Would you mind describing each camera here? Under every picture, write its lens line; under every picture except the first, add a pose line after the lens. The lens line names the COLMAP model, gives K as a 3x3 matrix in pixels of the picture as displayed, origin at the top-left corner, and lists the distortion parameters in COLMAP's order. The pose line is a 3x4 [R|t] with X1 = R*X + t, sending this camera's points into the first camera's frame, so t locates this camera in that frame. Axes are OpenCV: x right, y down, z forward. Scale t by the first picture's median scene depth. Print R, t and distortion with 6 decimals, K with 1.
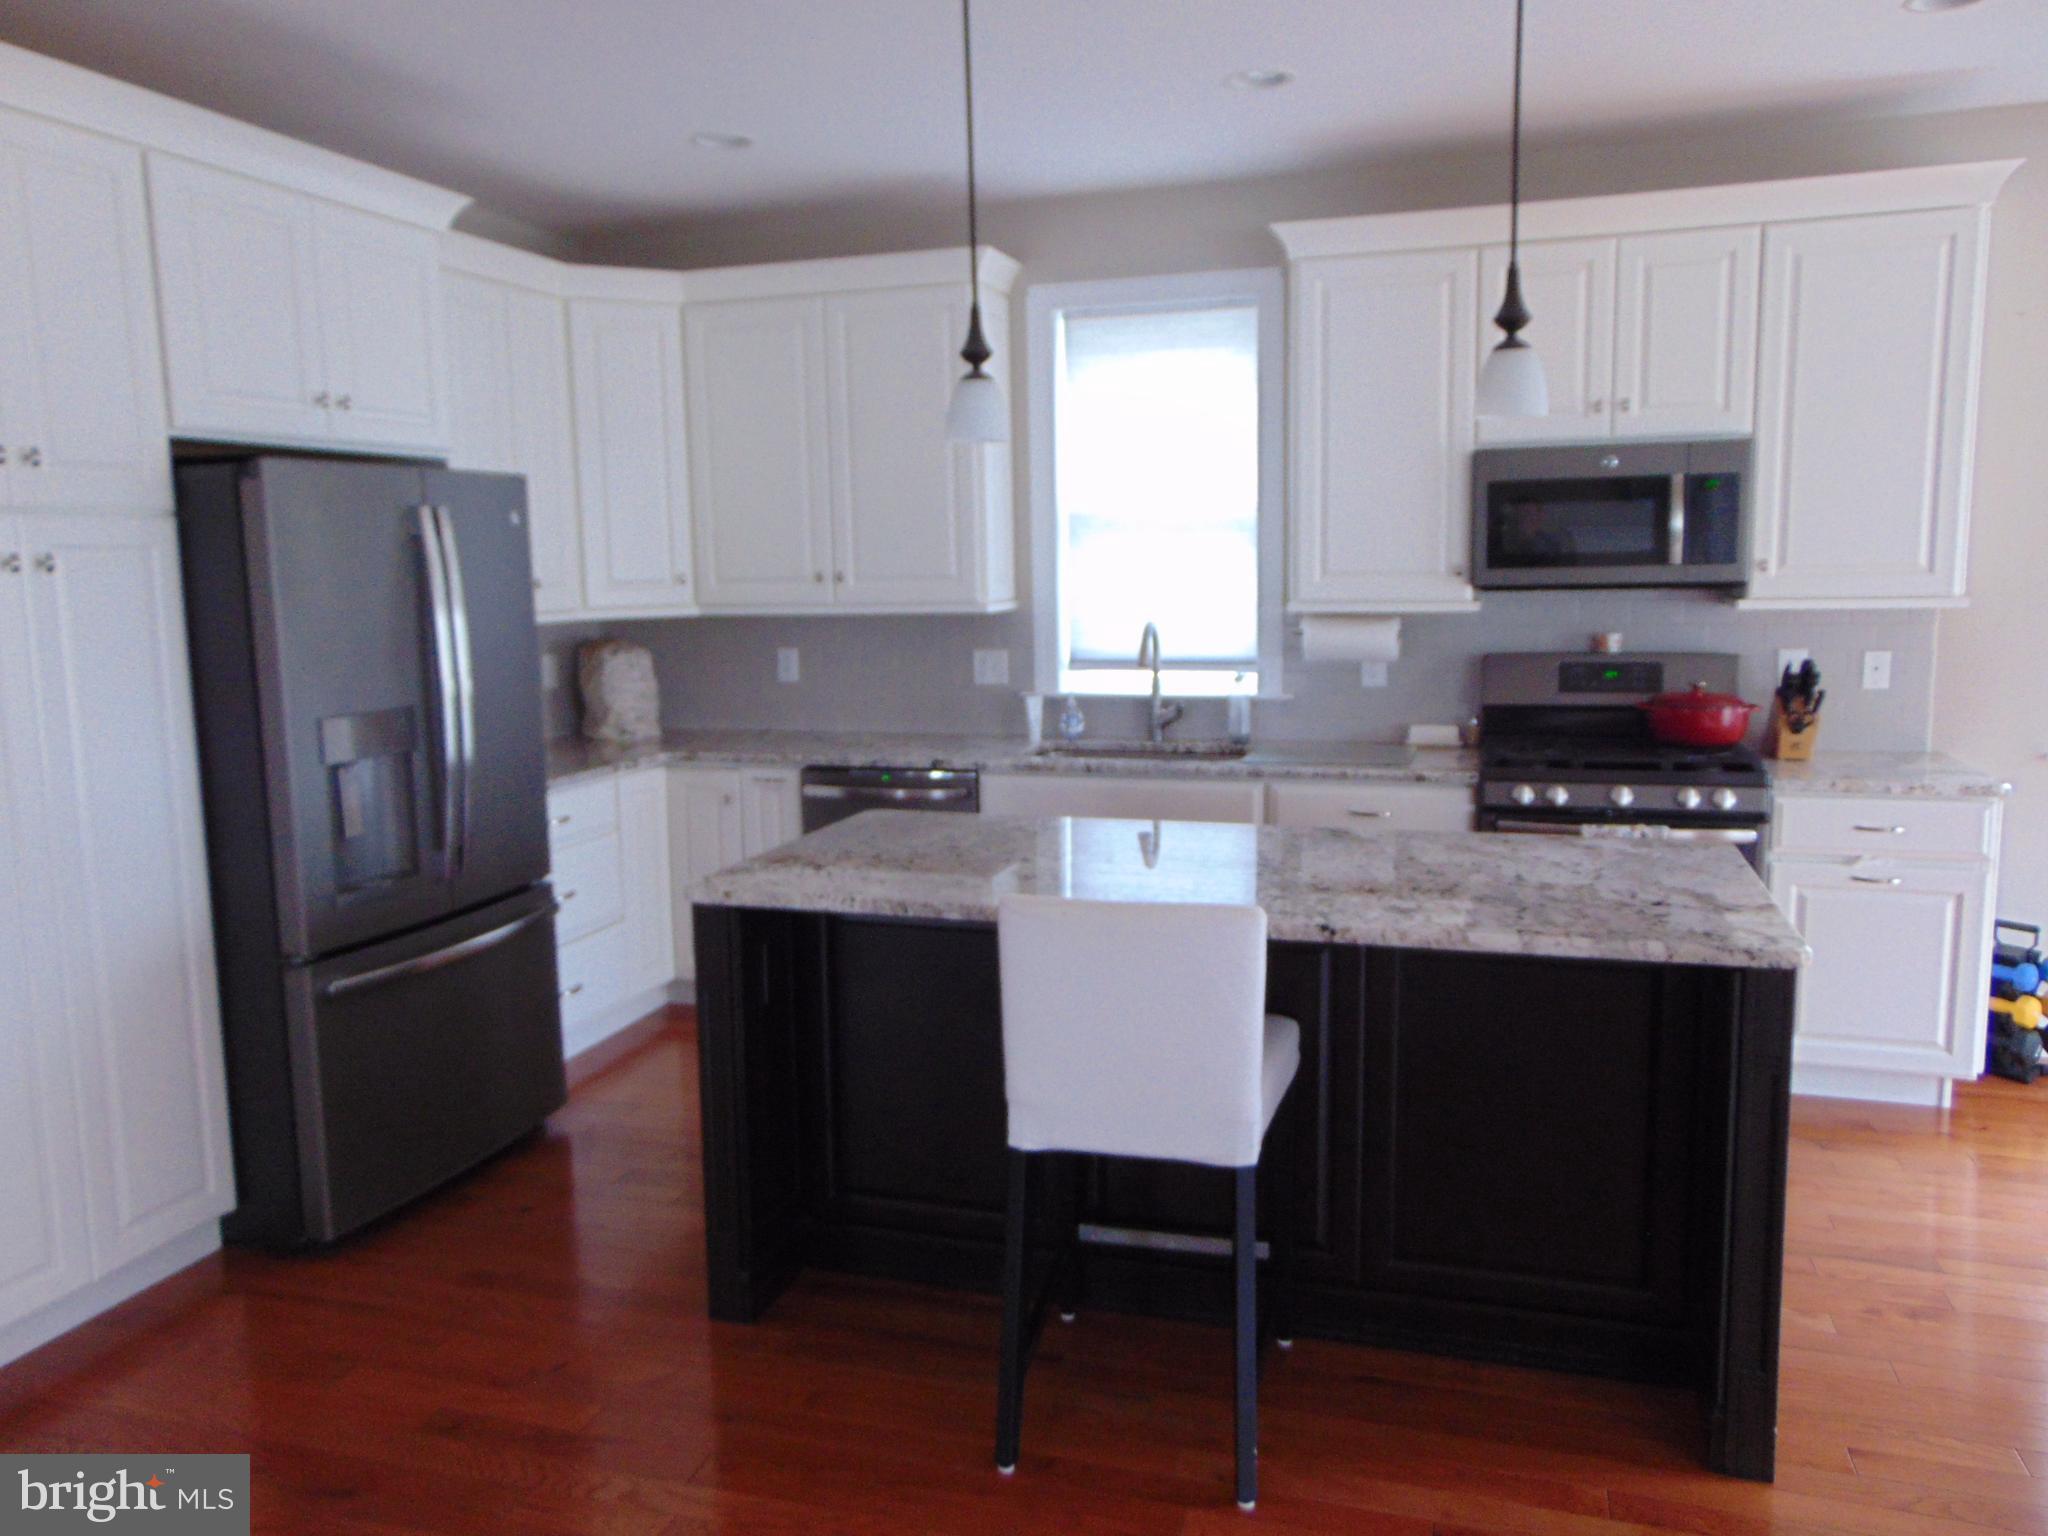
lens RADIAL K [[1543.5, 0, 1031.5], [0, 1543.5, 760.8], [0, 0, 1]] dist [0.005711, 0.001284]
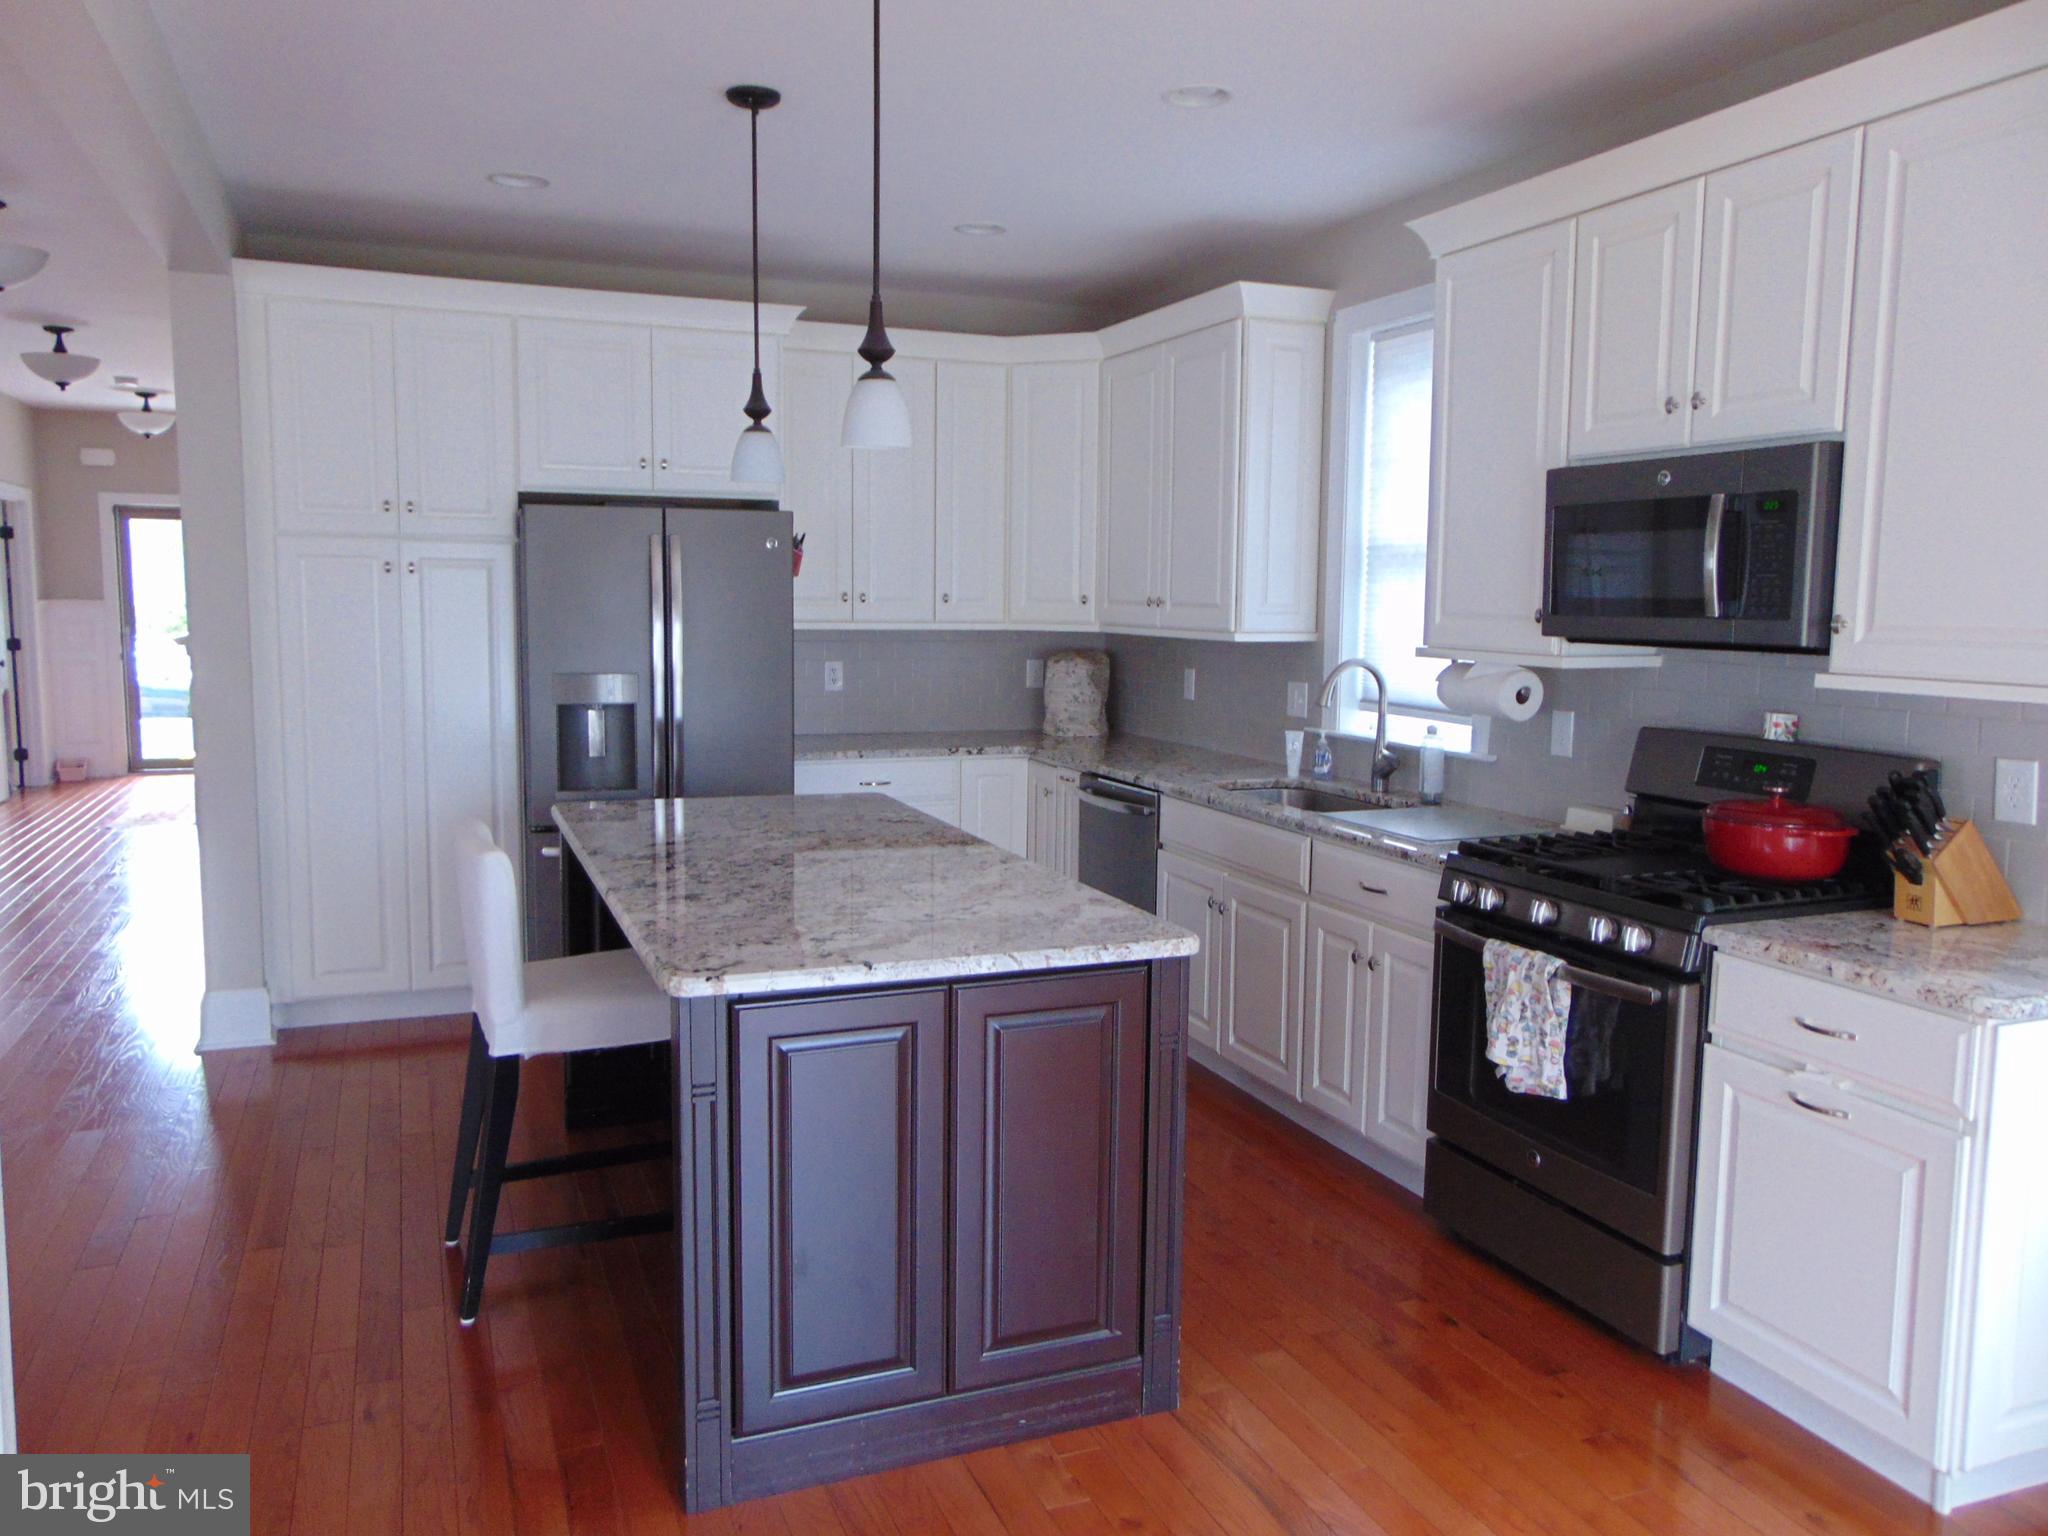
lens RADIAL K [[1543.5, 0, 1031.5], [0, 1543.5, 760.8], [0, 0, 1]] dist [0.005711, 0.001284]
pose [[0.628574, 0.112316, -0.769597, 0.708896], [-0.128902, 0.990877, 0.039328, -0.043309], [0.766993, 0.074483, 0.637318, 0.272075]]
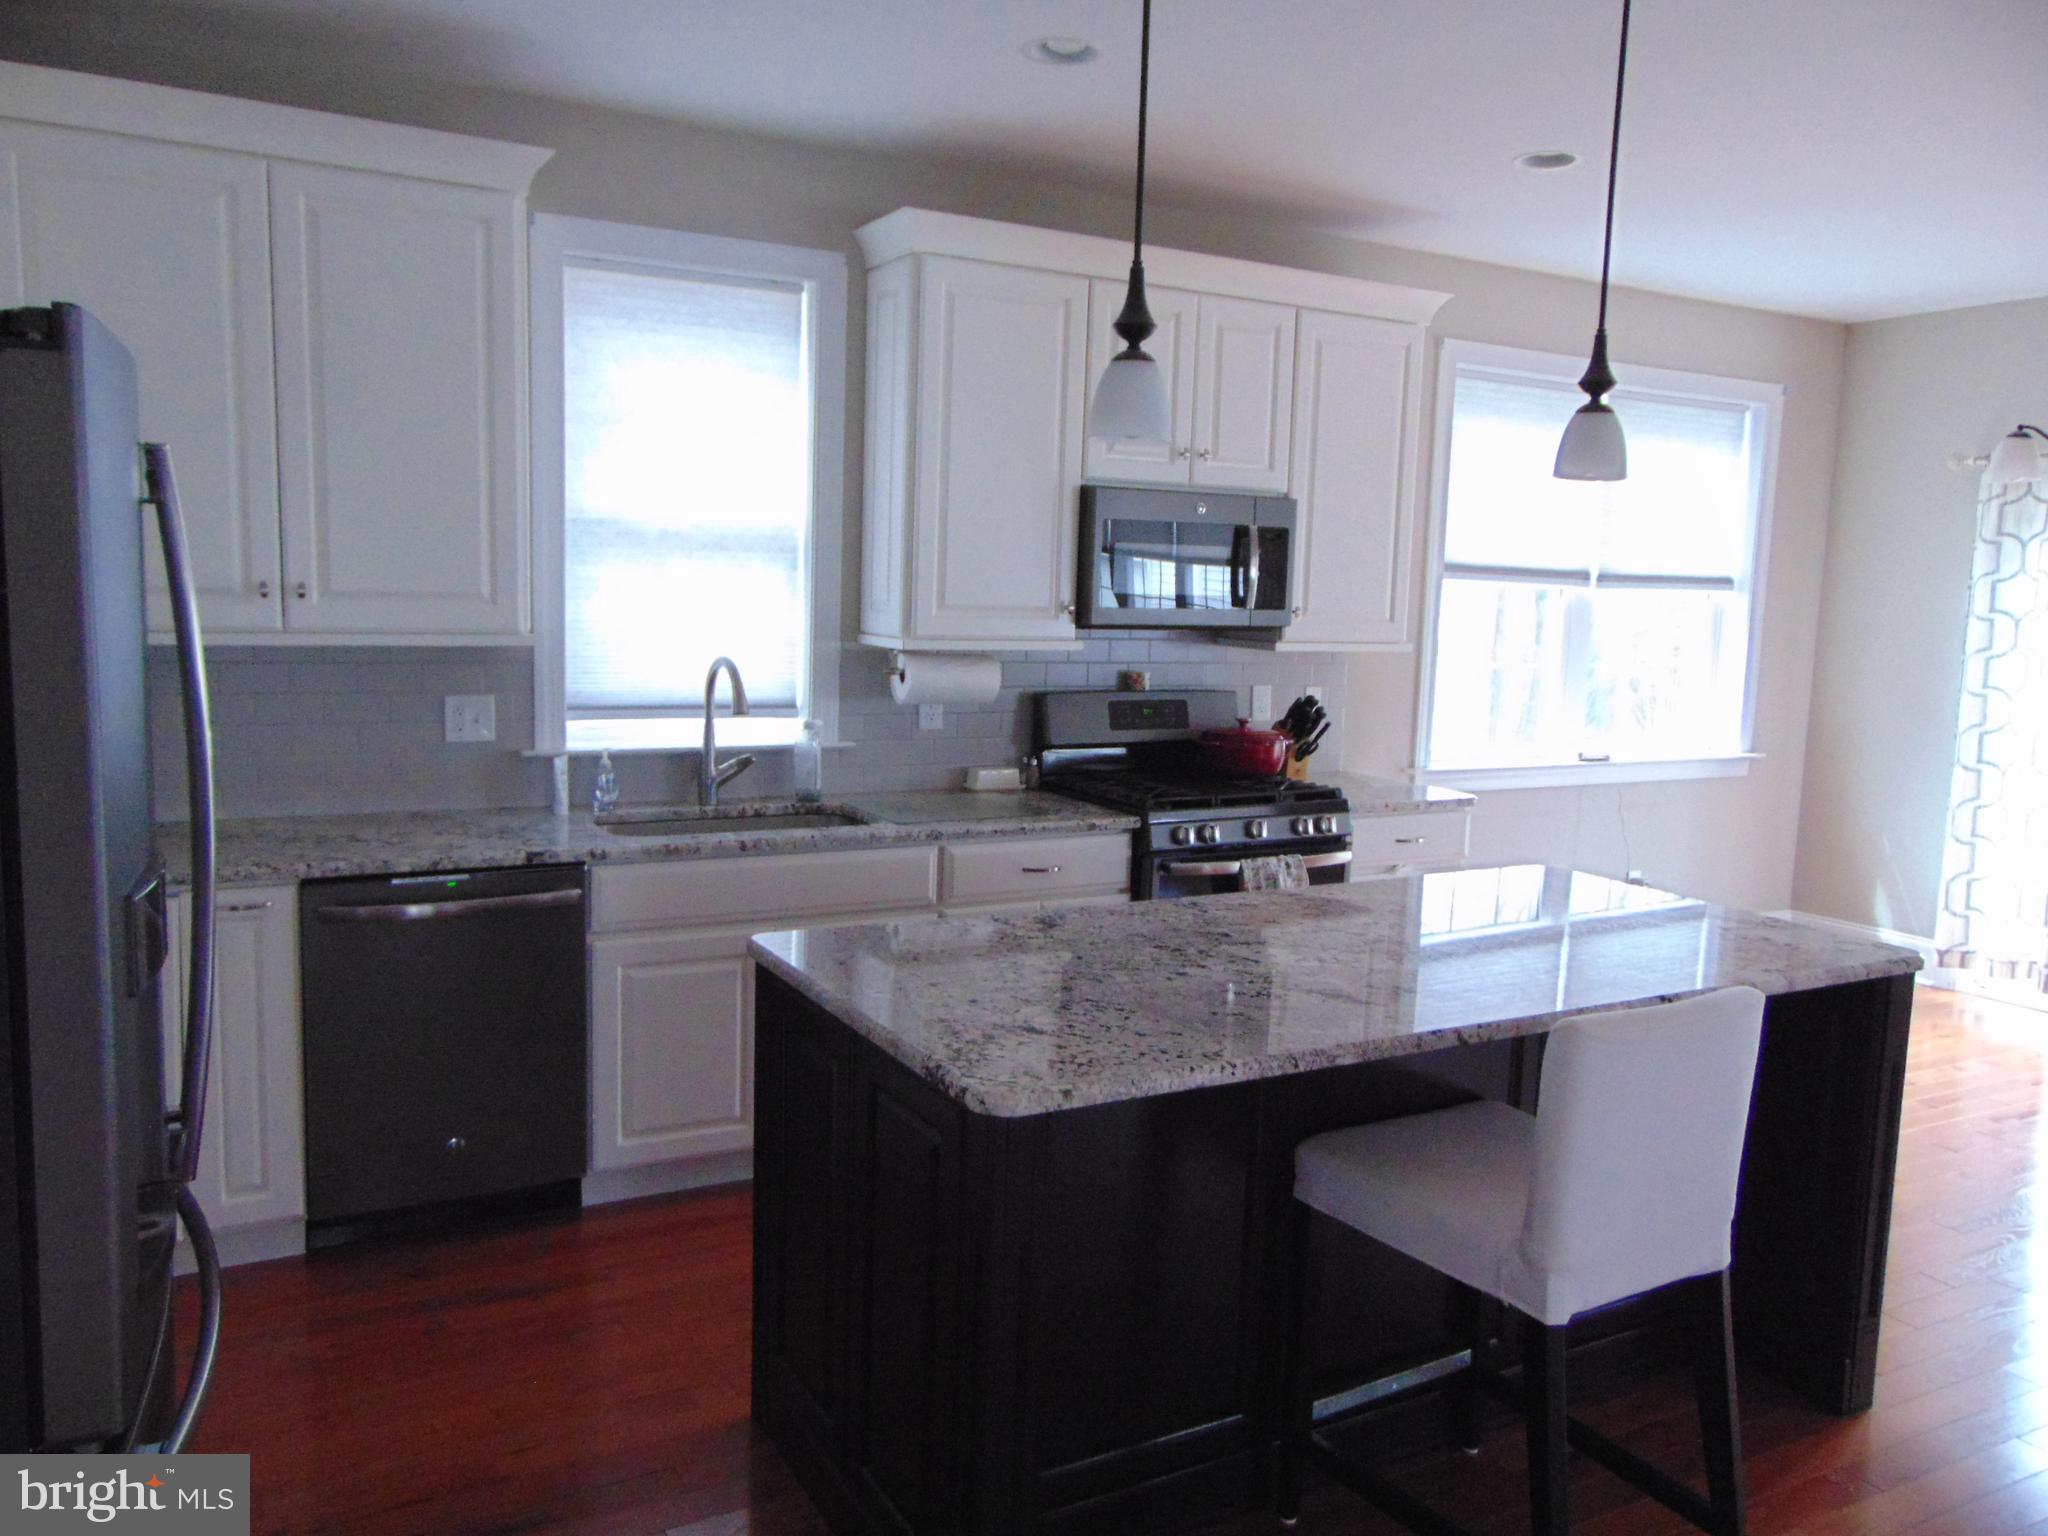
lens RADIAL K [[1543.5, 0, 1031.5], [0, 1543.5, 760.8], [0, 0, 1]] dist [0.005711, 0.001284]
pose [[0.689754, -0.048211, 0.722437, -0.426758], [0.053893, 0.998431, 0.015173, -0.042486], [-0.722035, 0.028469, 0.691271, 0.339355]]
